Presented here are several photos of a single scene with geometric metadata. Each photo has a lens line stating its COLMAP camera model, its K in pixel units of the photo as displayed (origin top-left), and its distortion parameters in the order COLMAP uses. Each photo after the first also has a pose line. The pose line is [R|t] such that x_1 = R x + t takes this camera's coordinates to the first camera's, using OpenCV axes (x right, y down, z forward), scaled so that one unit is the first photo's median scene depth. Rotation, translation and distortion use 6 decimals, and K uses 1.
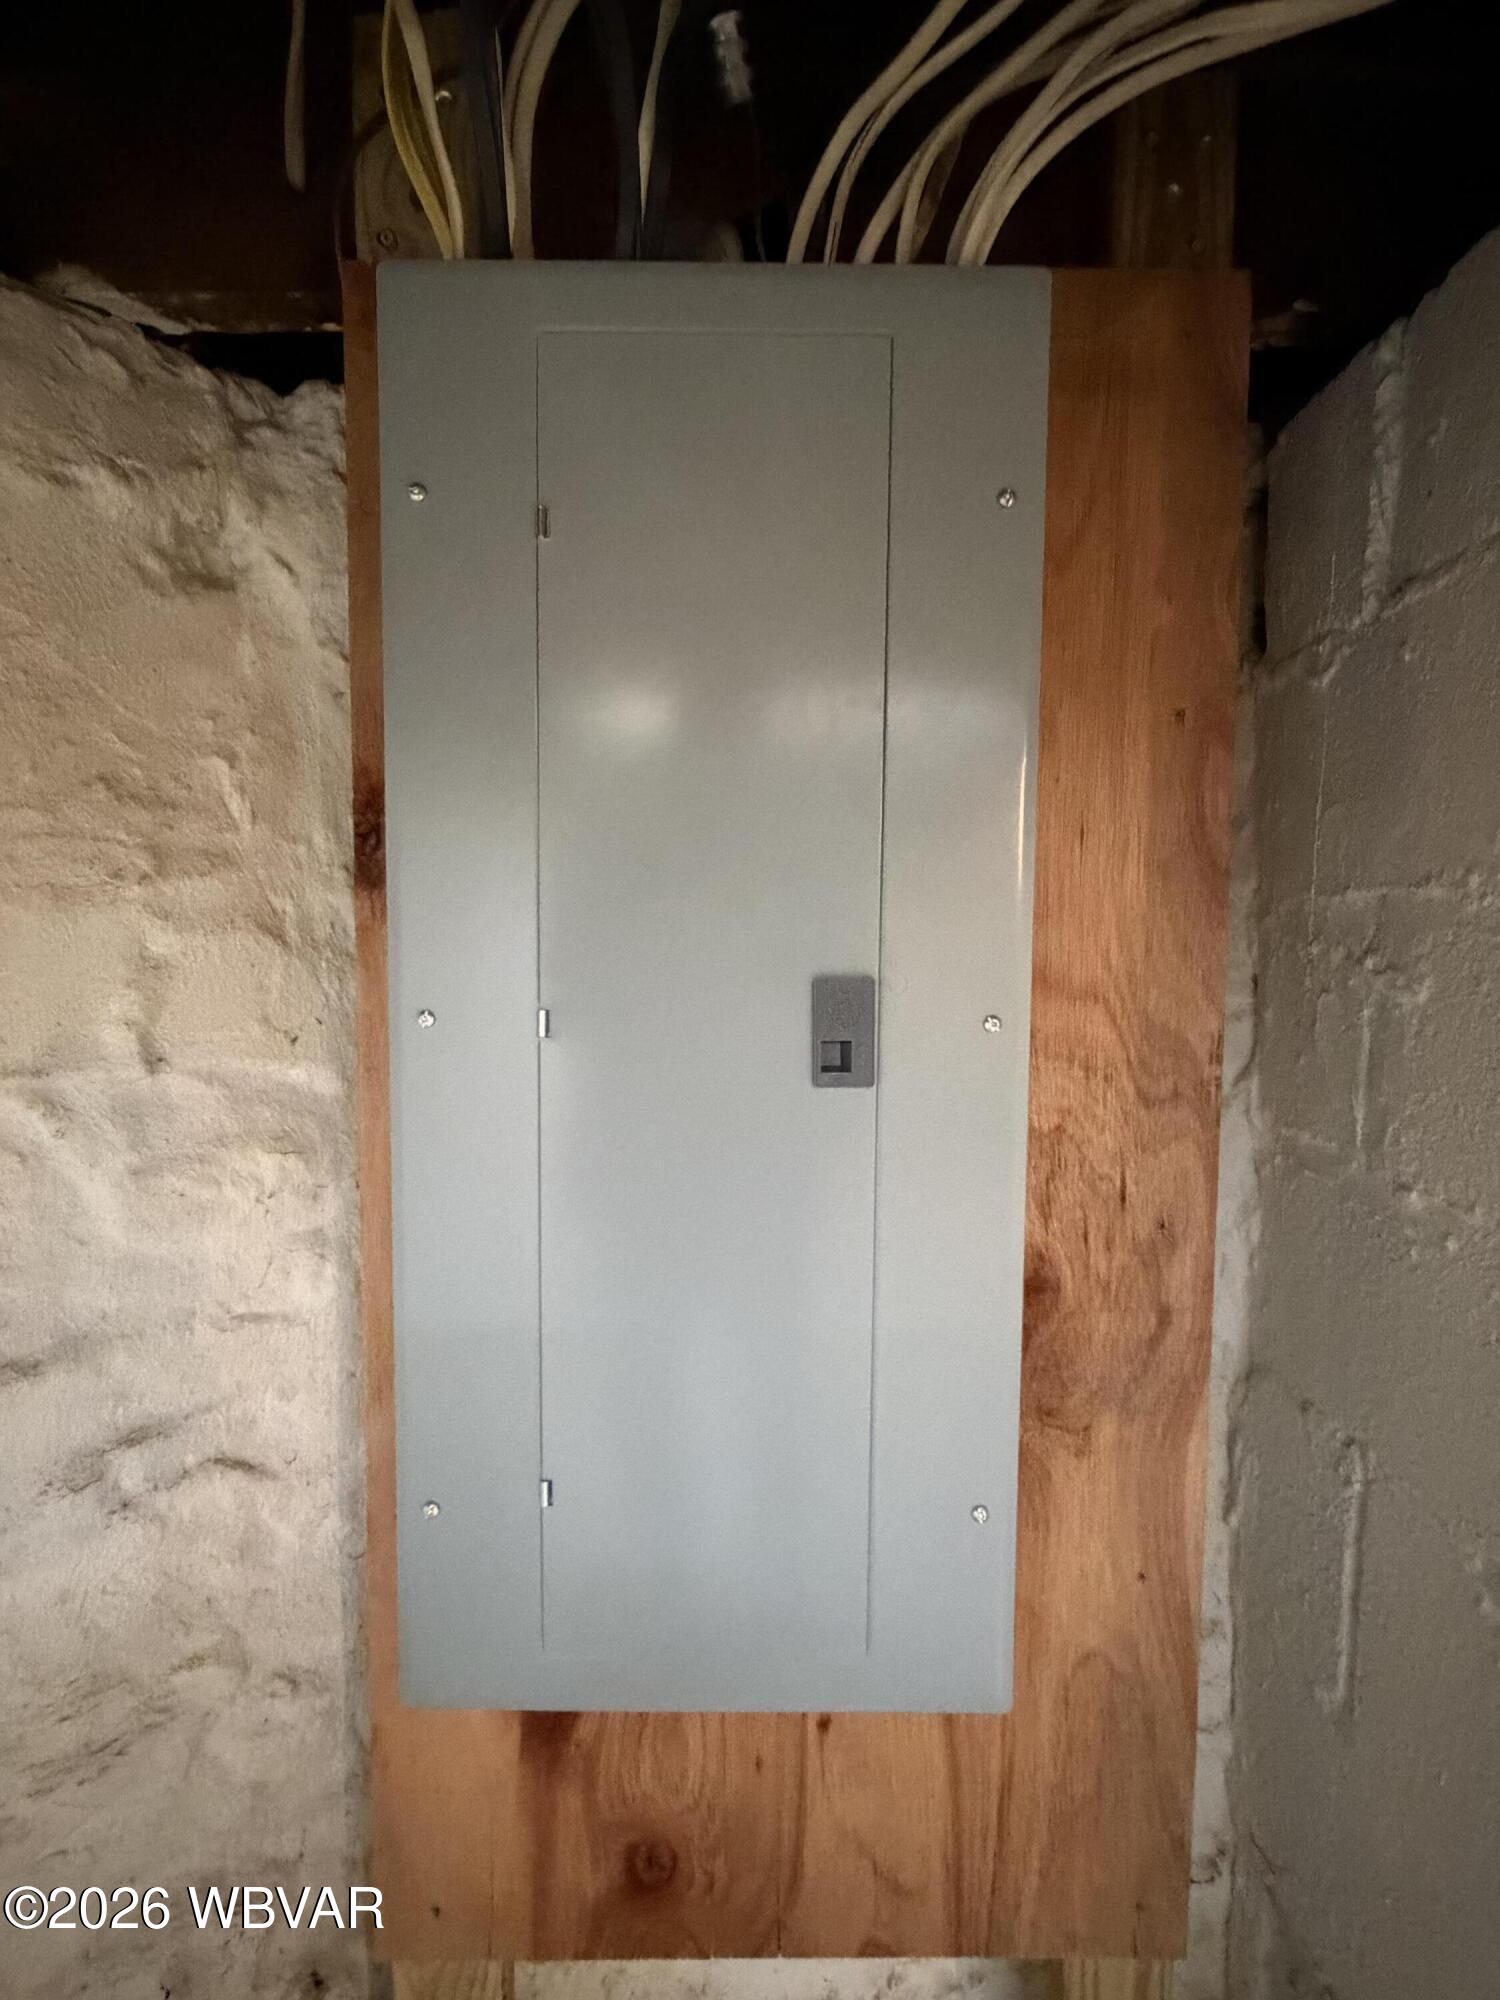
lens RADIAL K [[990.5, 0, 748.6], [0, 990.5, 1000.6], [0, 0, 1]] dist [0.004124, -0.001369]
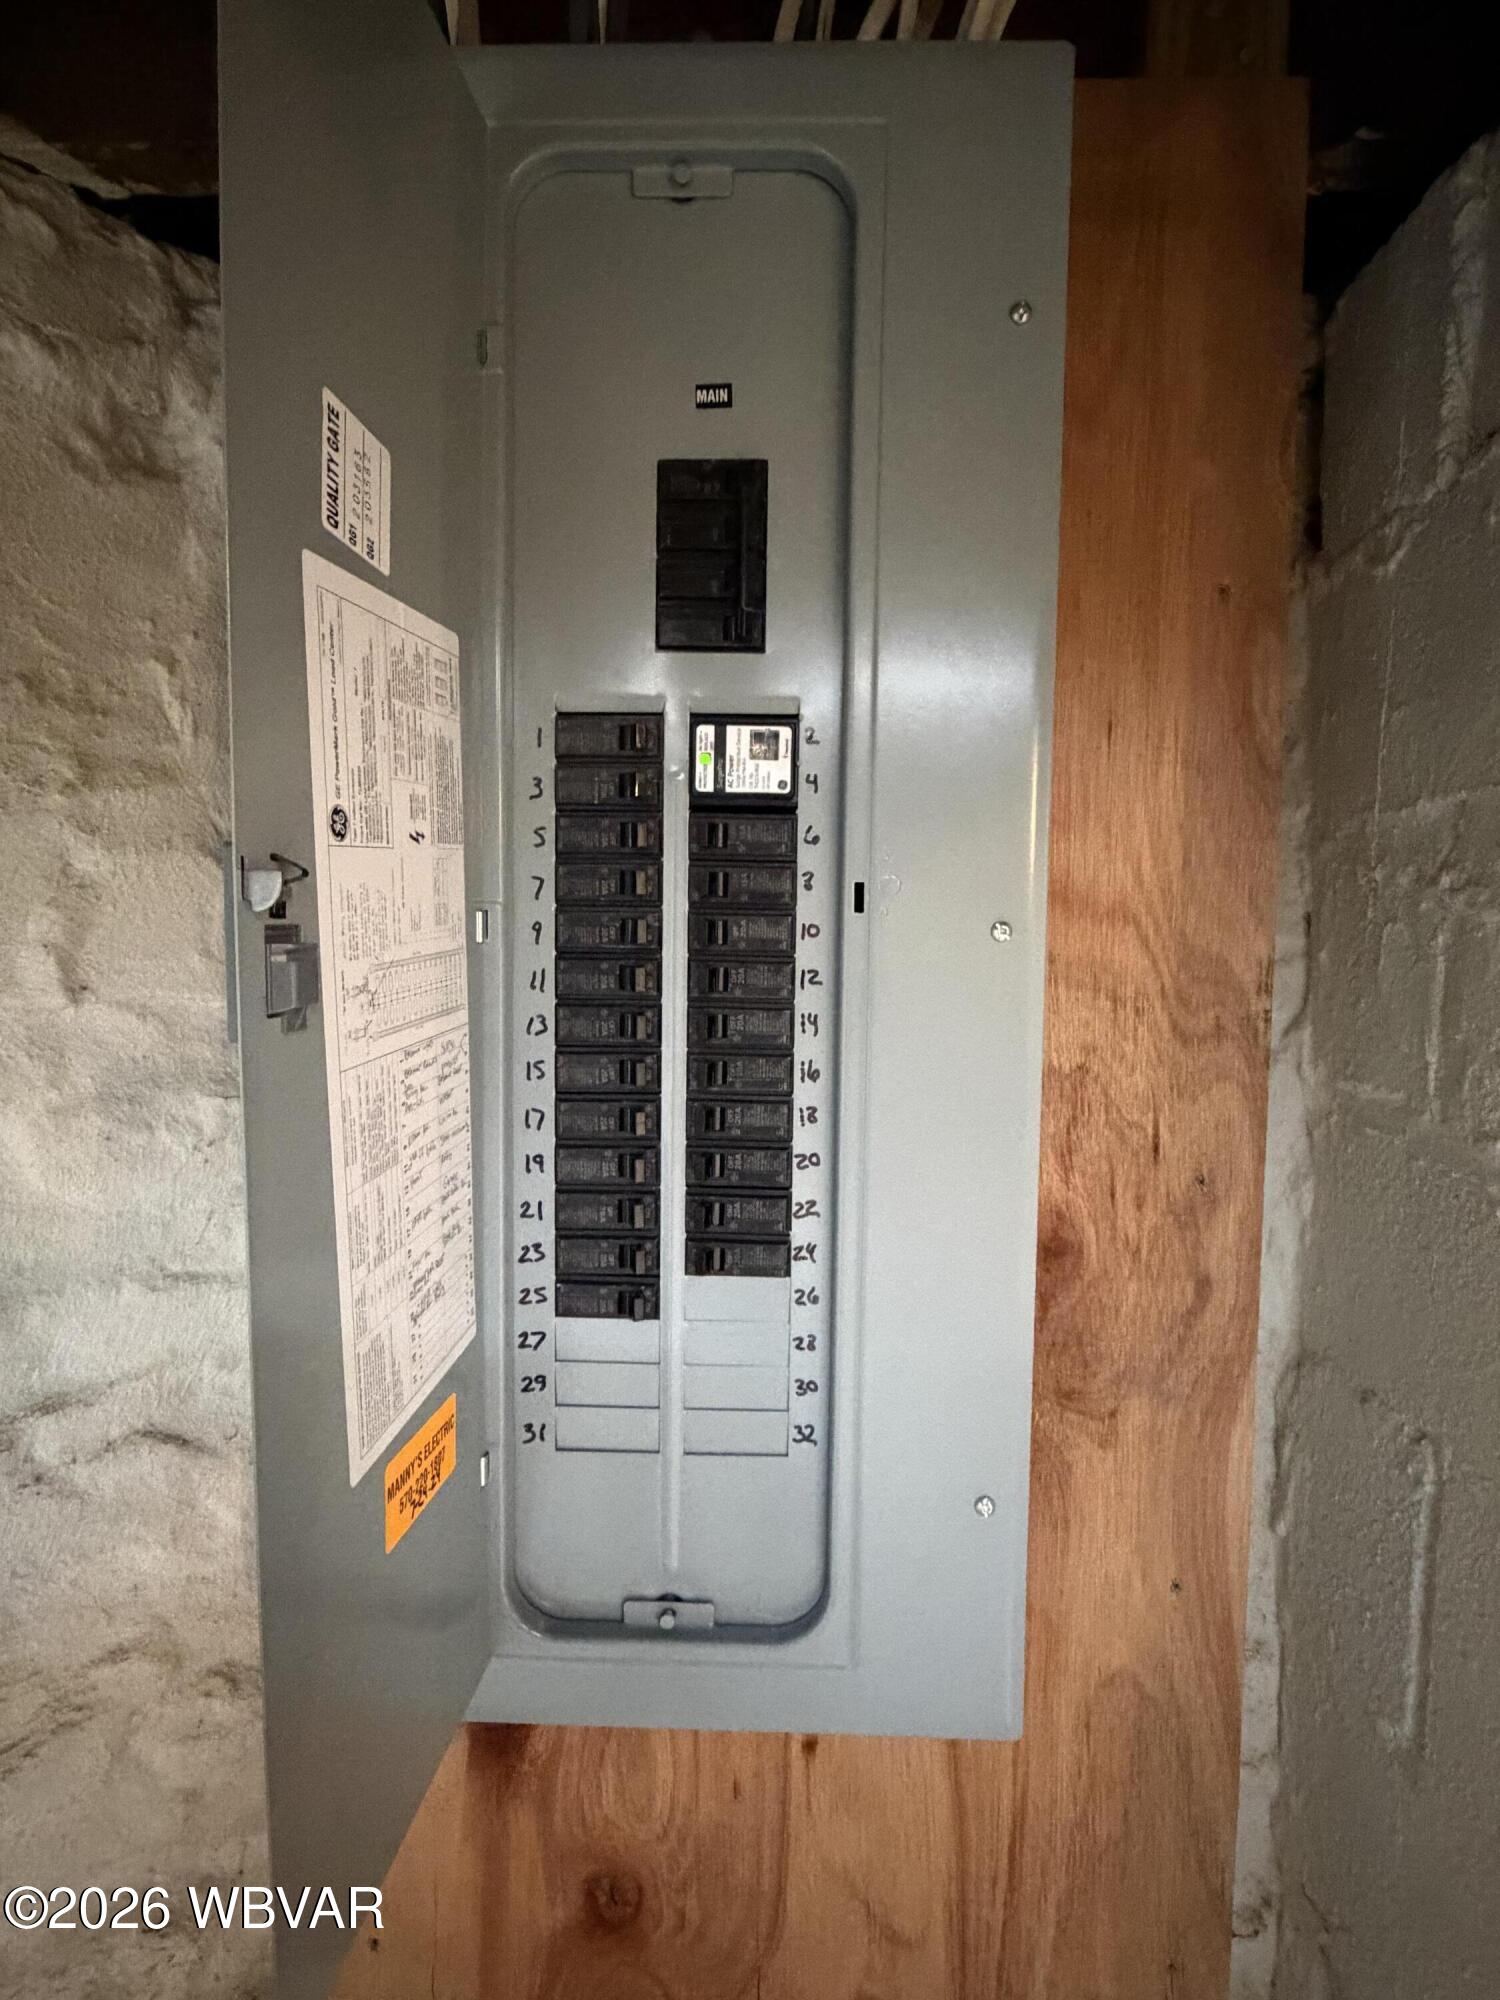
lens RADIAL K [[990.5, 0, 751.2], [0, 990.5, 999.6], [0, 0, 1]] dist [0.004124, -0.001369]
pose [[0.999482, 0.006773, -0.031473, 0.046652], [-0.007038, 0.999941, -0.008314, 0.074169], [0.031414, 0.008531, 0.999470, 0.111694]]
